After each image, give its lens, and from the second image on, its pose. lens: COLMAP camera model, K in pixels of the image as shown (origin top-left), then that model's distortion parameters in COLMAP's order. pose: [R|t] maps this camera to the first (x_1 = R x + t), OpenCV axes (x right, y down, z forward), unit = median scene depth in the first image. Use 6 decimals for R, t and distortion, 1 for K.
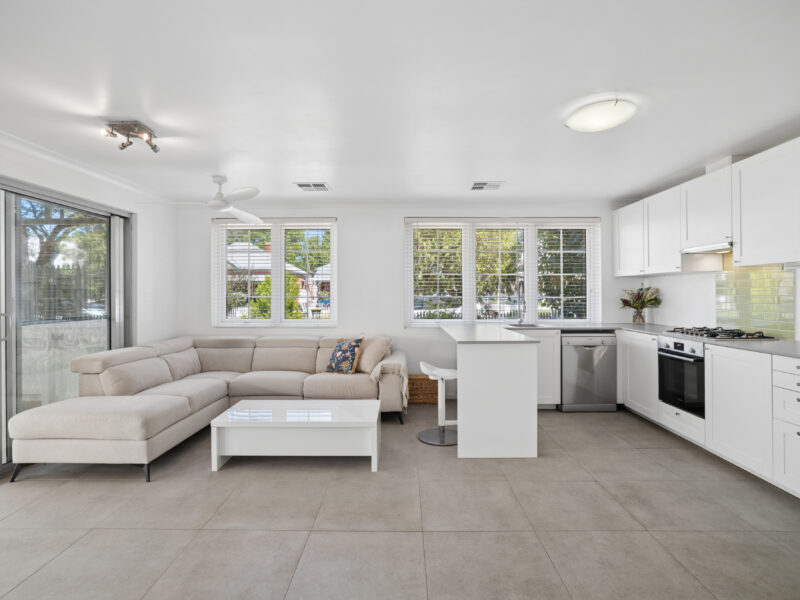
lens RADIAL K [[416.3, 0, 400.0], [0, 416.3, 300.0], [0, 0, 1]] dist [-0.015658, -0.000240]
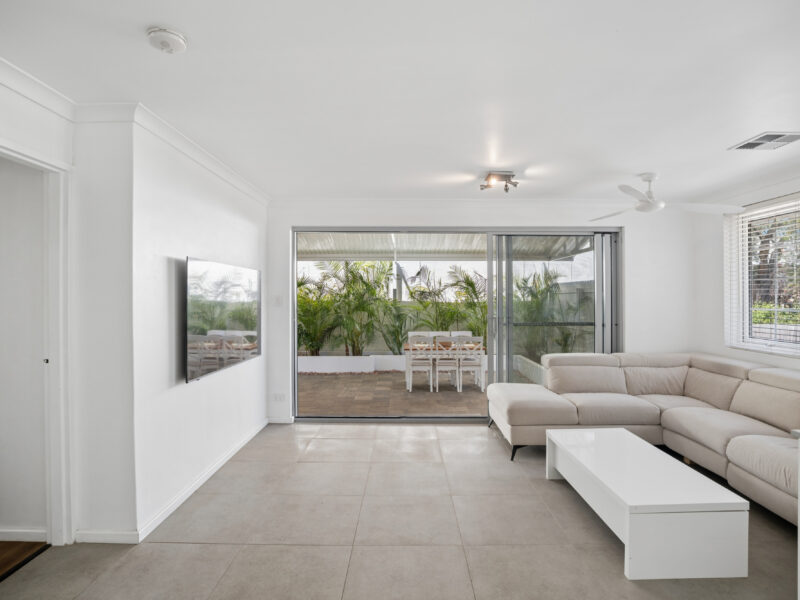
lens RADIAL K [[434.6, 0, 408.9], [0, 434.6, 294.3], [0, 0, 1]] dist [-0.026778, 0.001166]
pose [[0.020682, -0.002325, -0.999783, 0.439952], [-0.016345, 0.999863, -0.002663, -0.027083], [0.999652, 0.016396, 0.020642, 0.439459]]
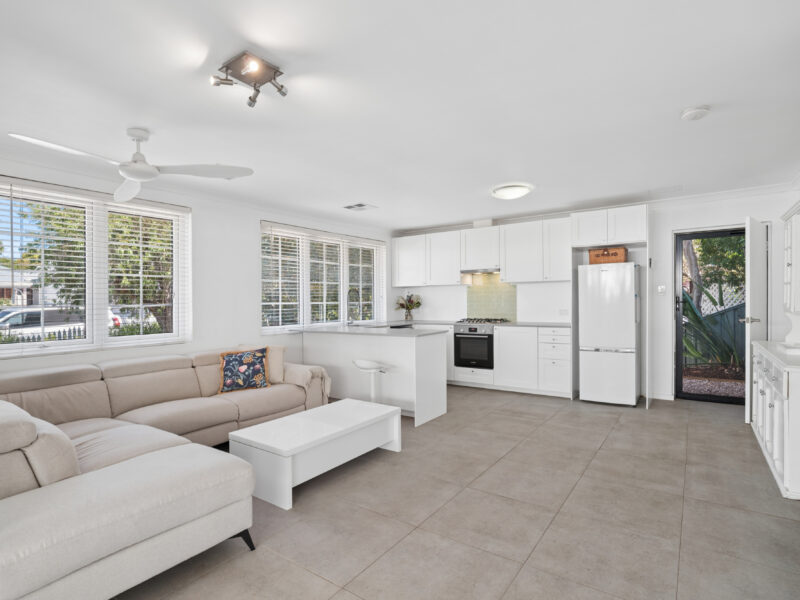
lens RADIAL K [[421.1, 0, 402.7], [0, 421.1, 303.3], [0, 0, 1]] dist [-0.012323, 0.001570]
pose [[0.565990, -0.010204, 0.824349, -0.714190], [0.022382, 0.999745, -0.002991, 0.003529], [-0.824108, 0.020143, 0.566074, 0.227831]]
